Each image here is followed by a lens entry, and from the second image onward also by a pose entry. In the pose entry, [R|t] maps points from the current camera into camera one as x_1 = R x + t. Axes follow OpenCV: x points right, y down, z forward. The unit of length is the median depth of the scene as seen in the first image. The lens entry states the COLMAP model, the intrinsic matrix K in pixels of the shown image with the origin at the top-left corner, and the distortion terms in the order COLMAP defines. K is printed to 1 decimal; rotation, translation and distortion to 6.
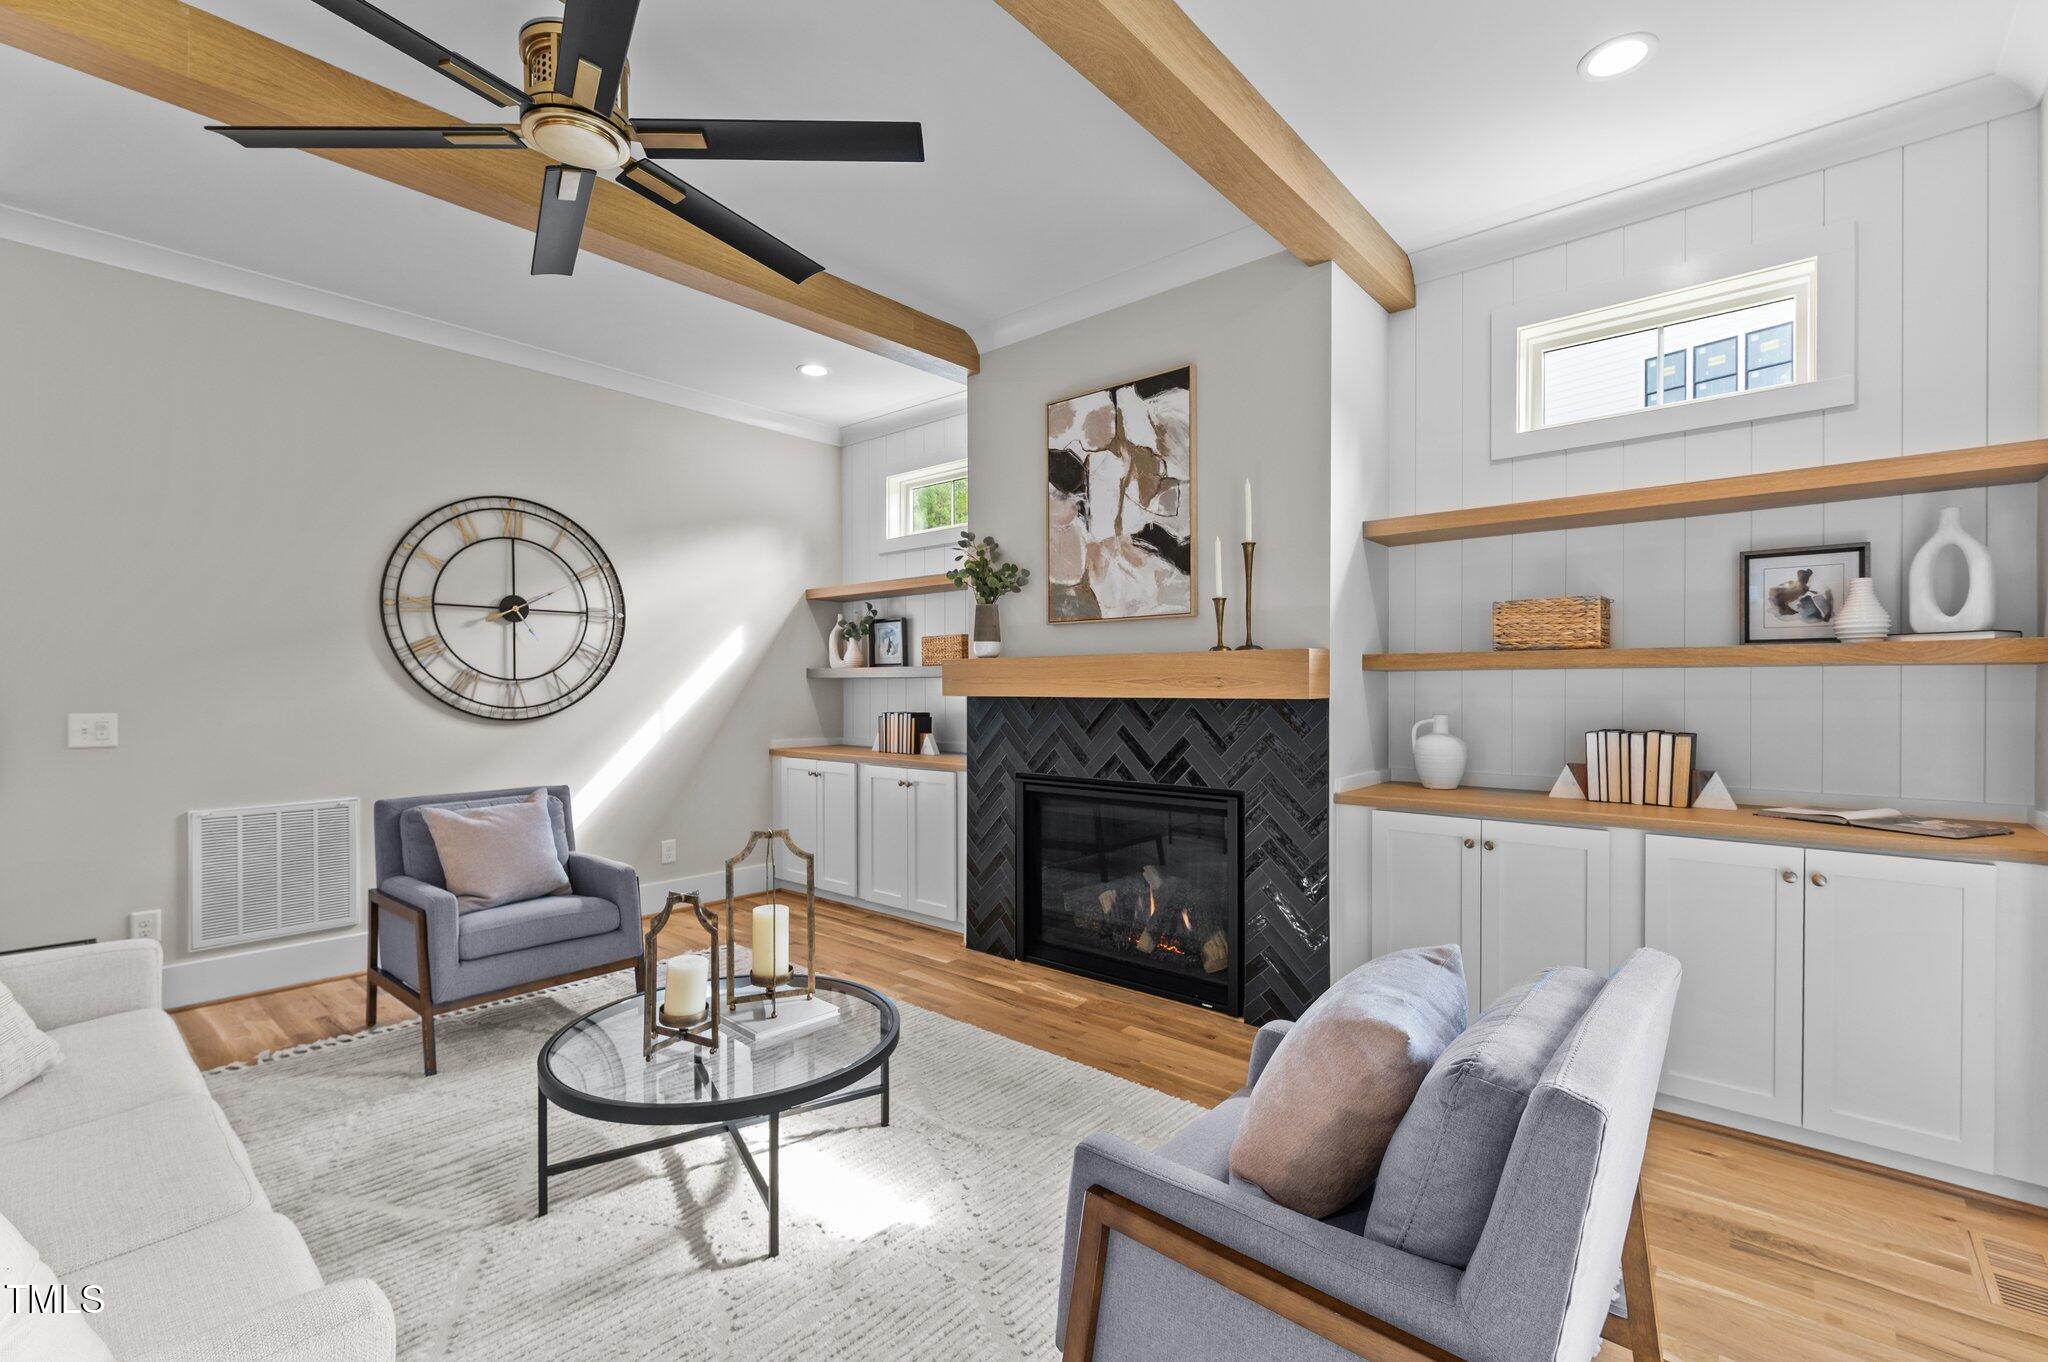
lens RADIAL K [[886.1, 0, 1035.5], [0, 886.1, 692.0], [0, 0, 1]] dist [-0.000185, -0.001384]
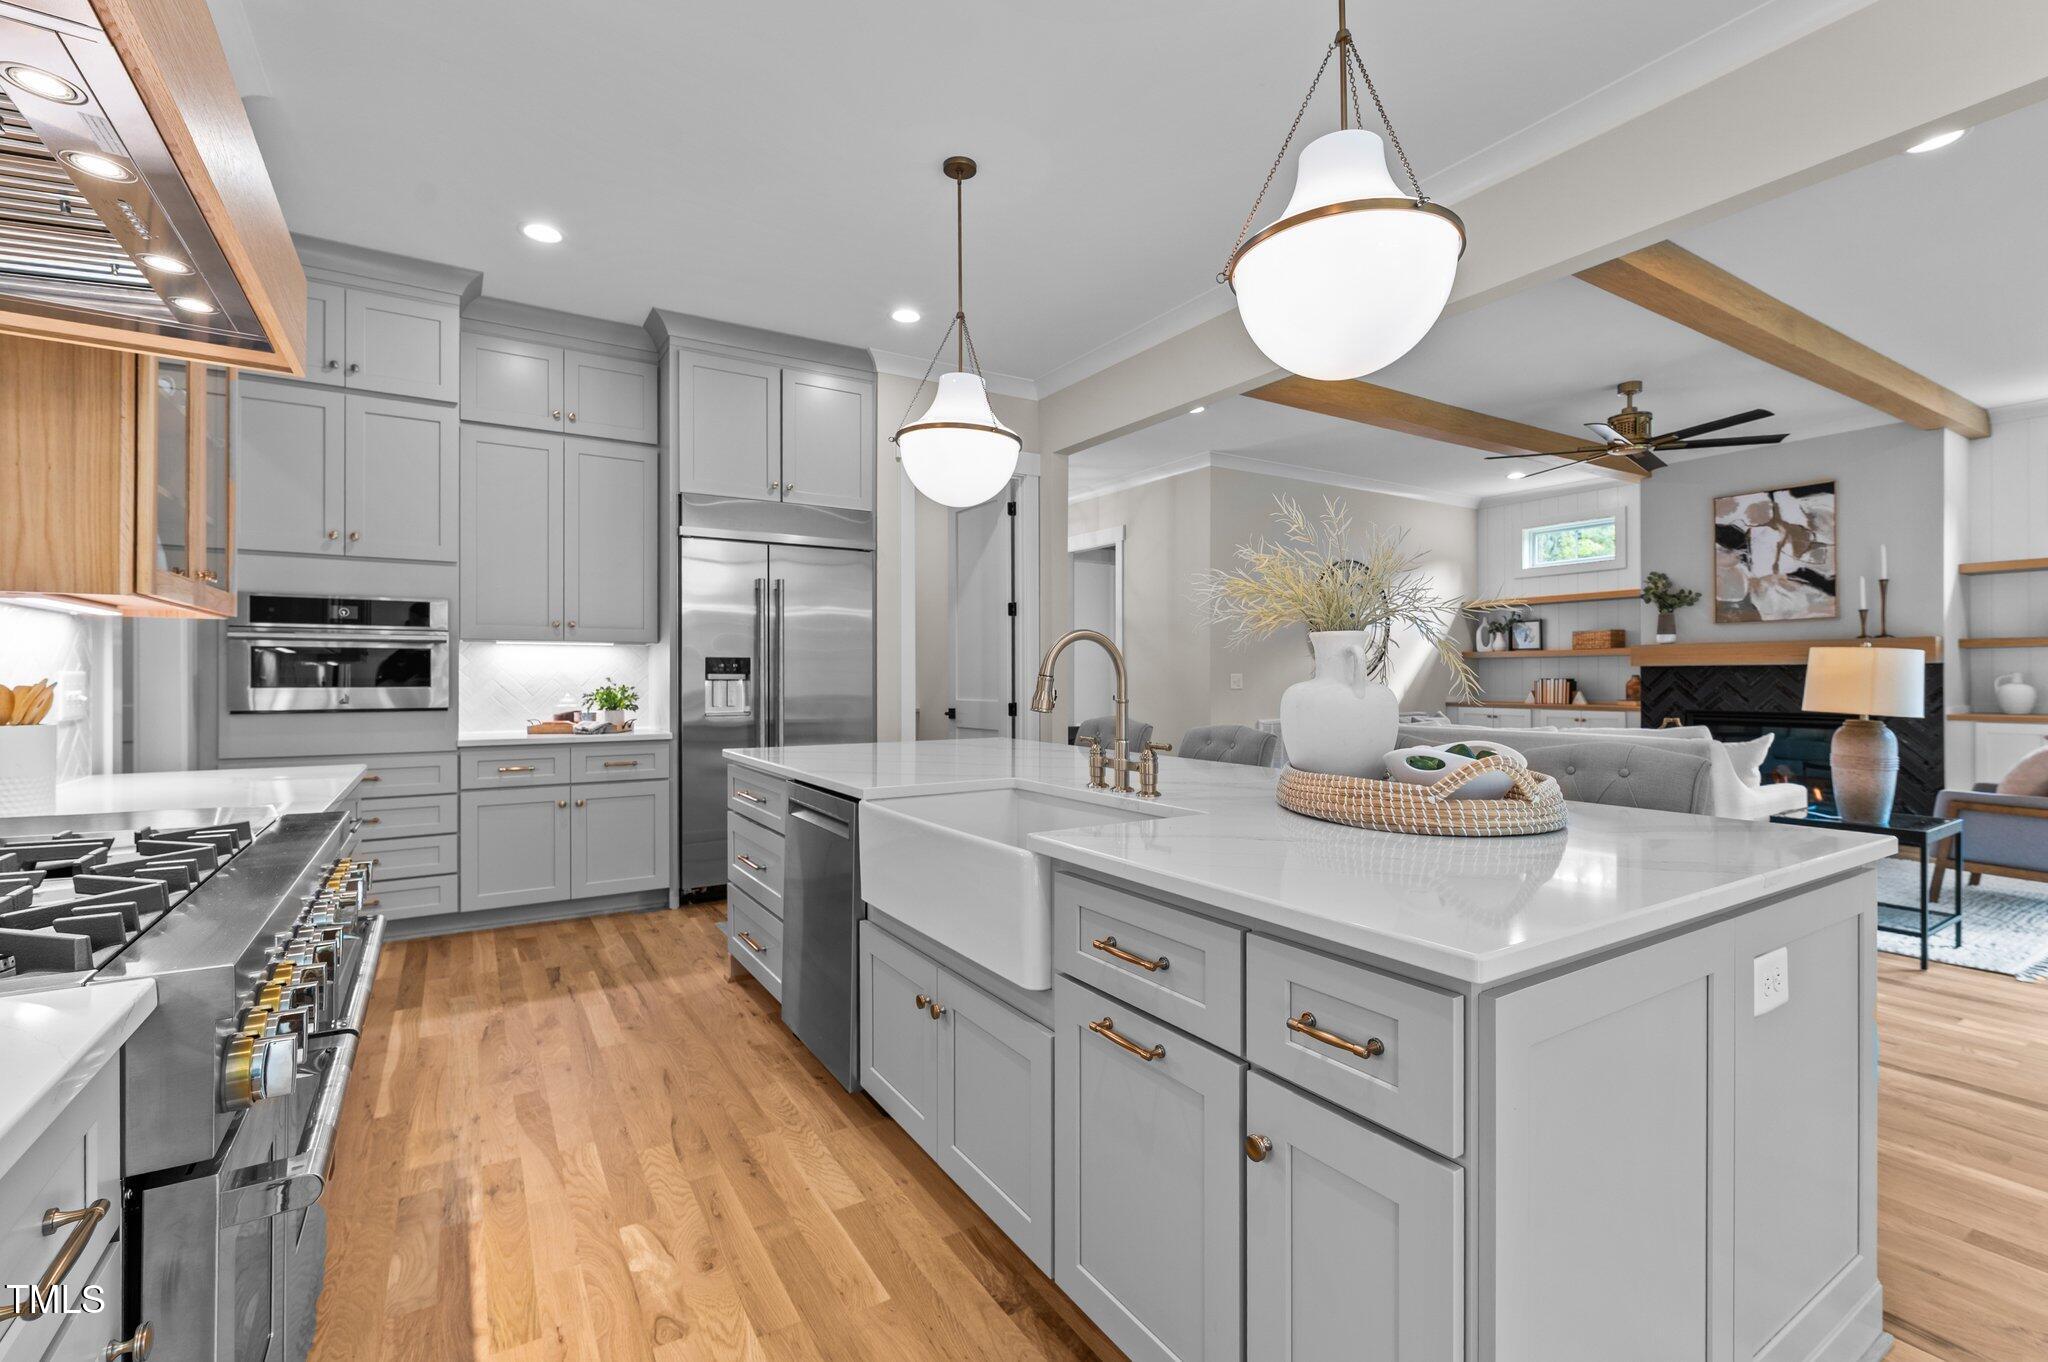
lens RADIAL K [[886.1, 0, 1036.2], [0, 886.1, 675.1], [0, 0, 1]] dist [-0.000185, -0.001384]
pose [[0.955338, -0.001563, -0.295512, -0.778833], [-0.000701, 0.999971, -0.007555, 0.039676], [0.295516, 0.007424, 0.955309, -1.105548]]
